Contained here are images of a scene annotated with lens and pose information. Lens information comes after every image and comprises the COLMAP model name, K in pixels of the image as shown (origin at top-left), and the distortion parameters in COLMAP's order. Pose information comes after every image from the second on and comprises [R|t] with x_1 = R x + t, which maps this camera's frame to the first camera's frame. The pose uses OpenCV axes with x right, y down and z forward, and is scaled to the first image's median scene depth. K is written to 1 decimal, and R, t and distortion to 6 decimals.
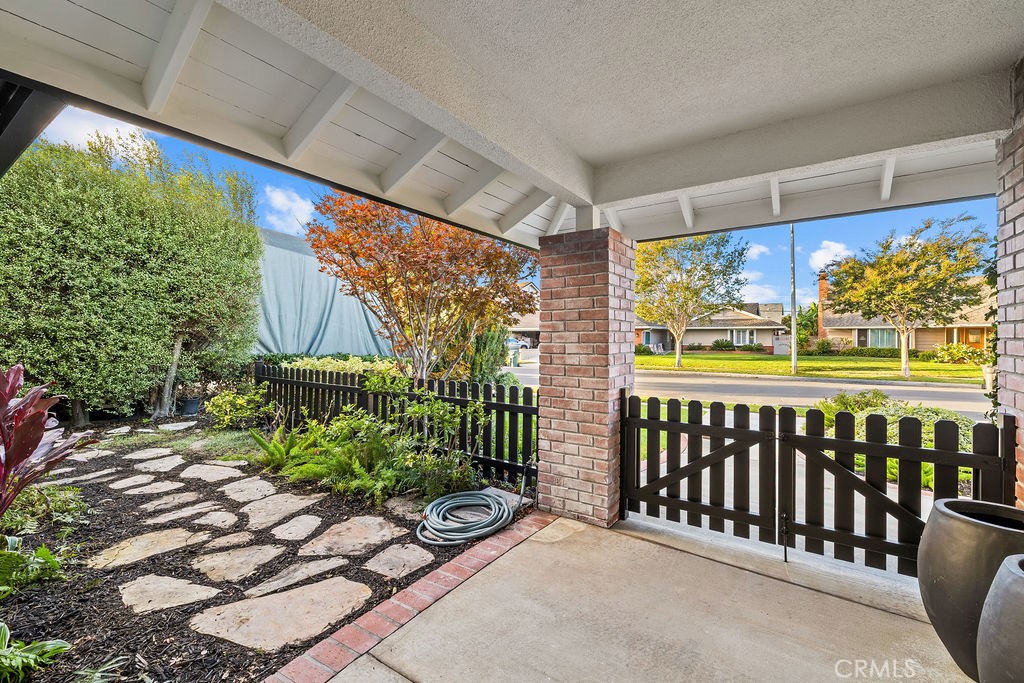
lens RADIAL K [[435.9, 0, 512.0], [0, 435.9, 341.5], [0, 0, 1]] dist [0.001000, 0.000172]
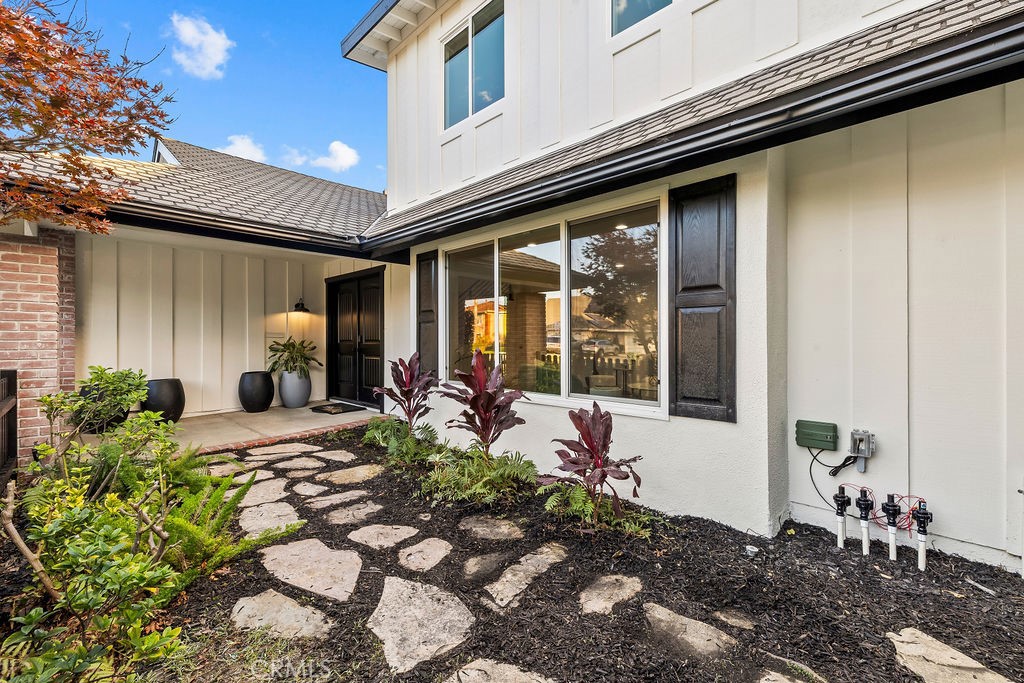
lens RADIAL K [[435.9, 0, 512.0], [0, 435.9, 341.5], [0, 0, 1]] dist [0.001000, 0.000172]
pose [[-0.982754, -0.007064, 0.184781, -1.346964], [-0.006647, 0.999974, 0.002879, 0.020695], [-0.184796, 0.001601, -0.982776, 1.941114]]
